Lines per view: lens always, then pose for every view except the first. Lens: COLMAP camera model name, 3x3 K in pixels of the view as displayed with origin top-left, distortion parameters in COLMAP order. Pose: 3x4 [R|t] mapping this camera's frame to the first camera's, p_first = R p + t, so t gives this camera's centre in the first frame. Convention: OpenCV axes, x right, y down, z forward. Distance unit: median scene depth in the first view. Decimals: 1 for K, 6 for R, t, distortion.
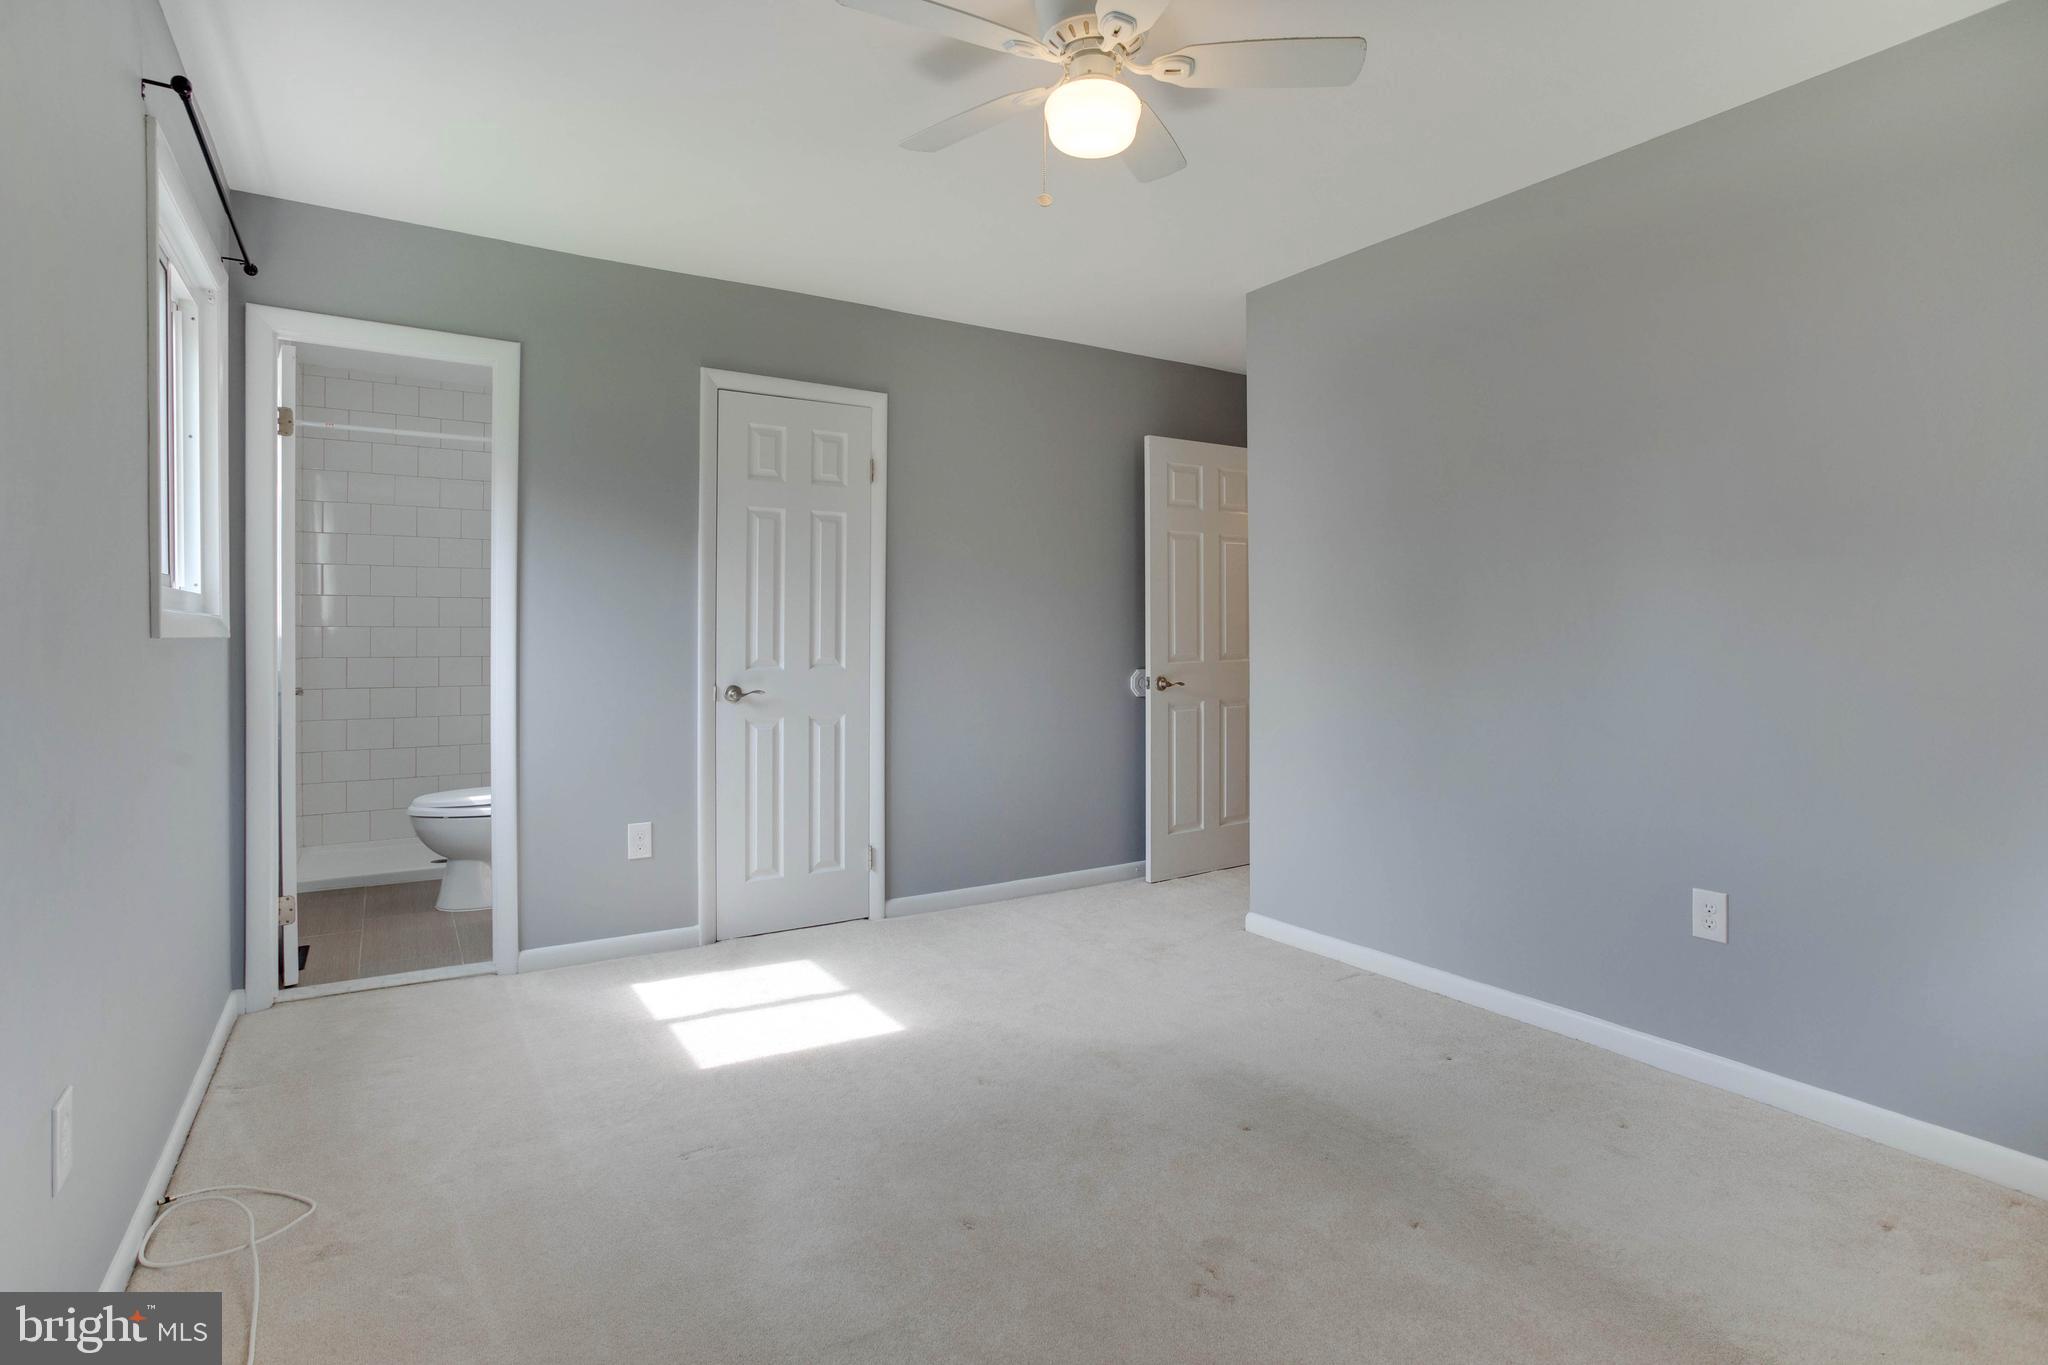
lens RADIAL K [[1026.6, 0, 1026.1], [0, 1026.6, 635.3], [0, 0, 1]] dist [-0.052790, 0.034079]
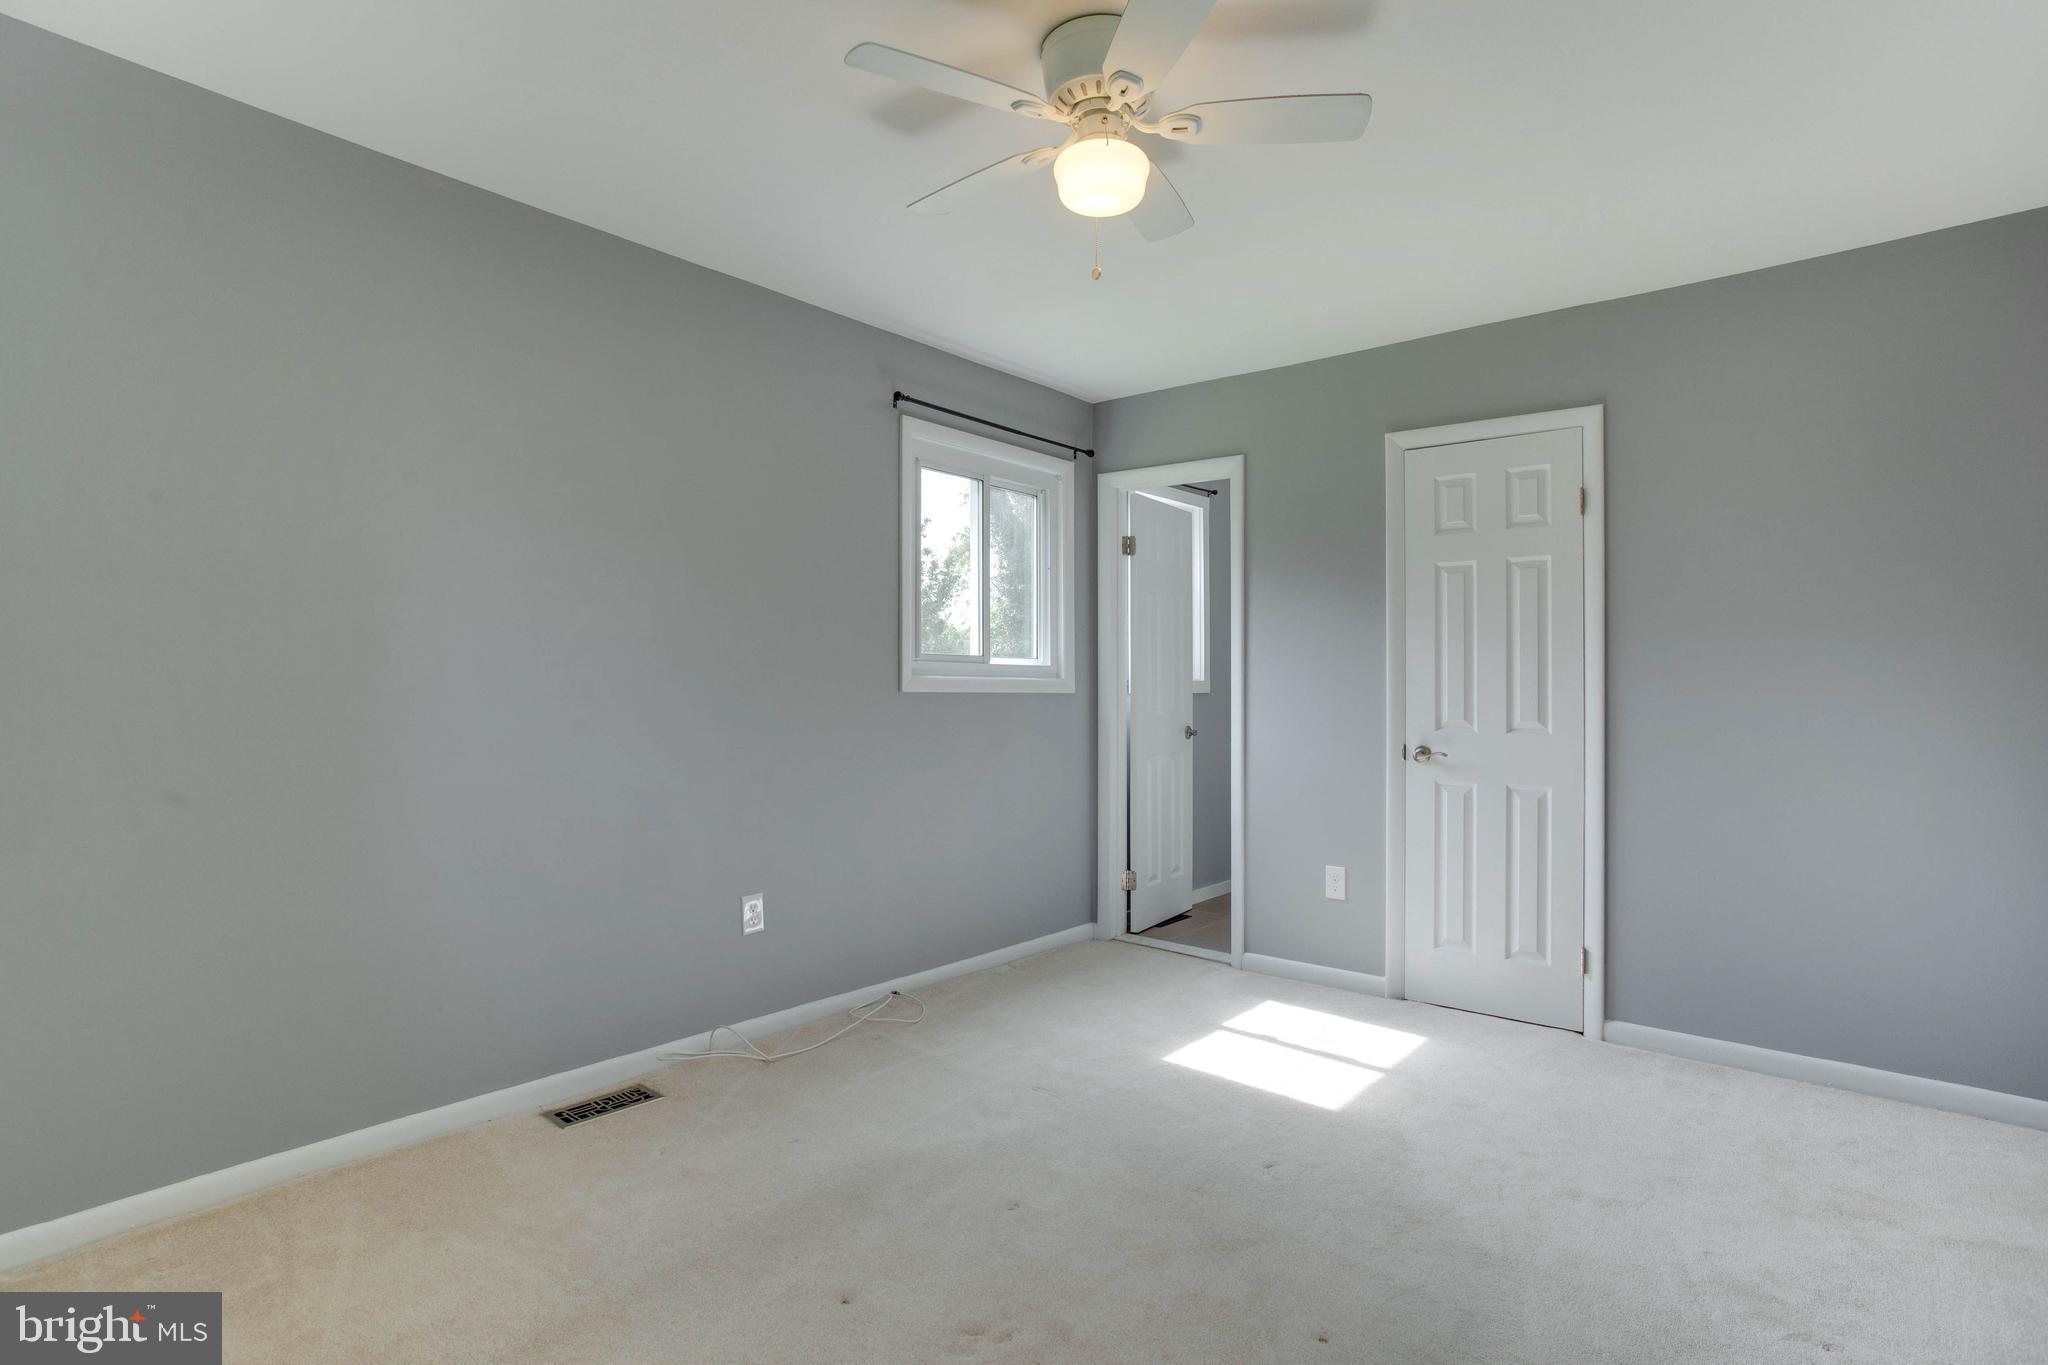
lens RADIAL K [[1026.5, 0, 1024.0], [0, 1026.5, 682.5], [0, 0, 1]] dist [-0.046491, 0.029000]
pose [[0.315214, -0.003386, -0.949014, 0.537077], [-0.009895, 0.999928, -0.006854, -0.001243], [0.948969, 0.011551, 0.315158, 0.329500]]
